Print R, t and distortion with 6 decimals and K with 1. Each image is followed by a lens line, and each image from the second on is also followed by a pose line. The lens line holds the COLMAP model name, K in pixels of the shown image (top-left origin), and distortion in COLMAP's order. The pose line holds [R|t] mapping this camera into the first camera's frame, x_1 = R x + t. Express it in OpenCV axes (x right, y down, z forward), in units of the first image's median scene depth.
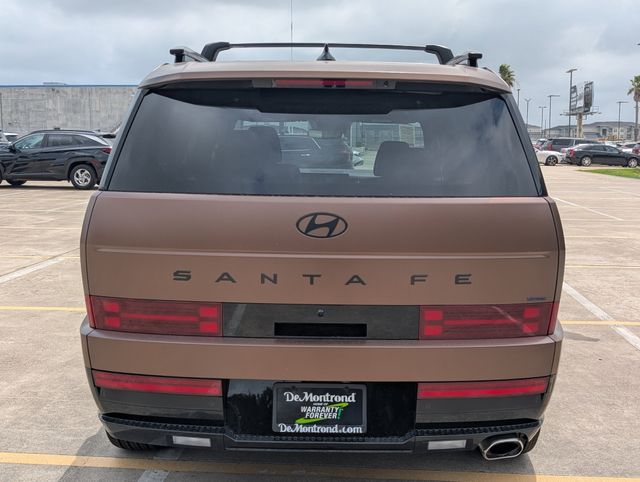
lens RADIAL K [[778.0, 0, 328.1], [0, 778.0, 226.8], [0, 0, 1]] dist [0.031452, 0.000000]
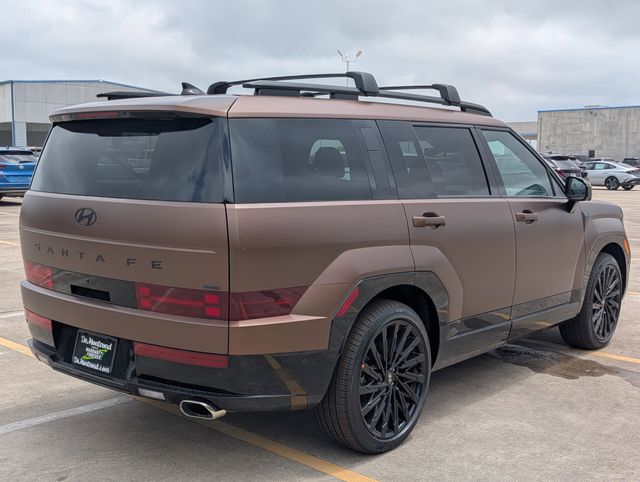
lens RADIAL K [[778.0, 0, 319.4], [0, 778.0, 242.0], [0, 0, 1]] dist [0.031452, 0.000000]
pose [[0.770675, 0.064081, -0.633998, 1.156691], [-0.070161, 0.997415, 0.015527, -0.008008], [0.633354, 0.032516, 0.773179, 0.177725]]
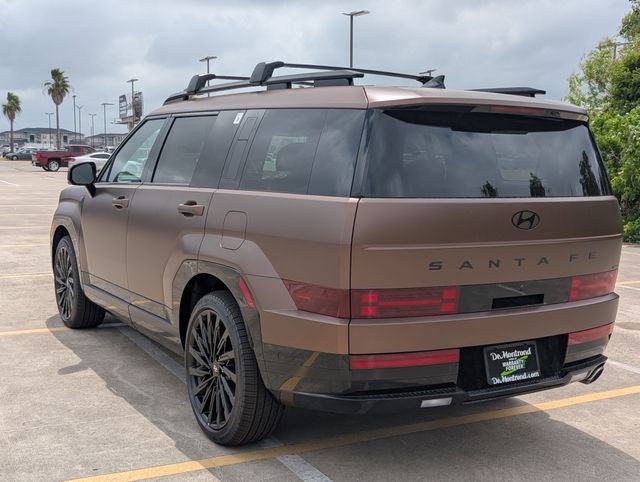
lens RADIAL K [[778.0, 0, 318.3], [0, 778.0, 243.5], [0, 0, 1]] dist [0.031452, 0.000000]
pose [[0.853004, -0.048551, 0.519641, -0.946307], [0.042543, 0.998819, 0.023486, -0.007794], [-0.520168, 0.002074, 0.854062, 0.061941]]
